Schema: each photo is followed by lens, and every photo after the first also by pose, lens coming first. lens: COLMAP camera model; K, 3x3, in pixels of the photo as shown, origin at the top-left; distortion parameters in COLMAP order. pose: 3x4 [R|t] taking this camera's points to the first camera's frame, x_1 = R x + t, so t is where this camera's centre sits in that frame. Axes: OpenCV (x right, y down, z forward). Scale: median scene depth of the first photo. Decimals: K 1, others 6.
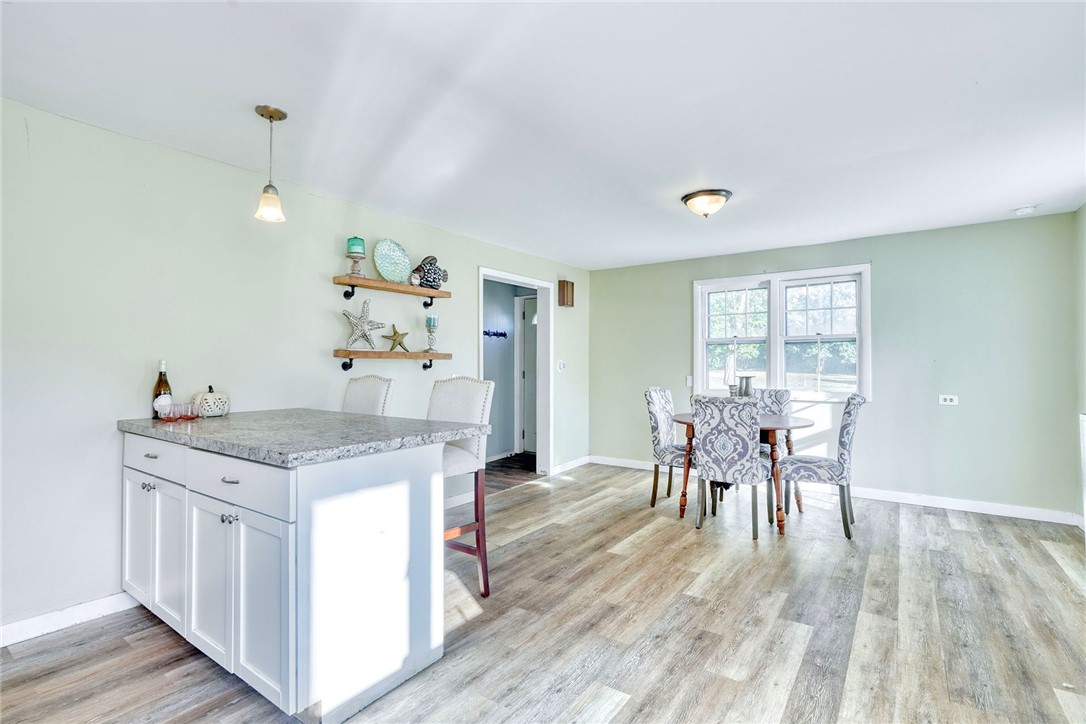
lens RADIAL K [[507.4, 0, 544.6], [0, 507.4, 358.6], [0, 0, 1]] dist [-0.000581, -0.000061]
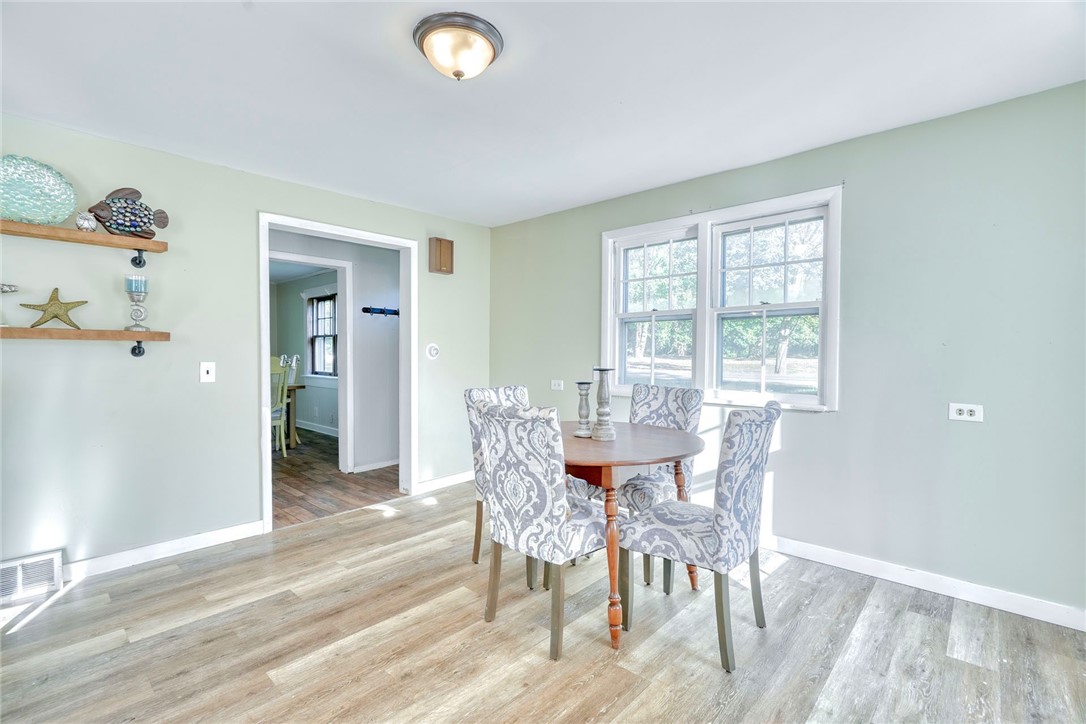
lens RADIAL K [[493.8, 0, 543.0], [0, 493.8, 362.0], [0, 0, 1]] dist [-0.001975, 0.000057]
pose [[0.992216, 0.006074, -0.124377, 0.425605], [-0.001826, 0.999412, 0.034240, 0.006778], [0.124512, -0.033746, 0.991644, 0.423546]]
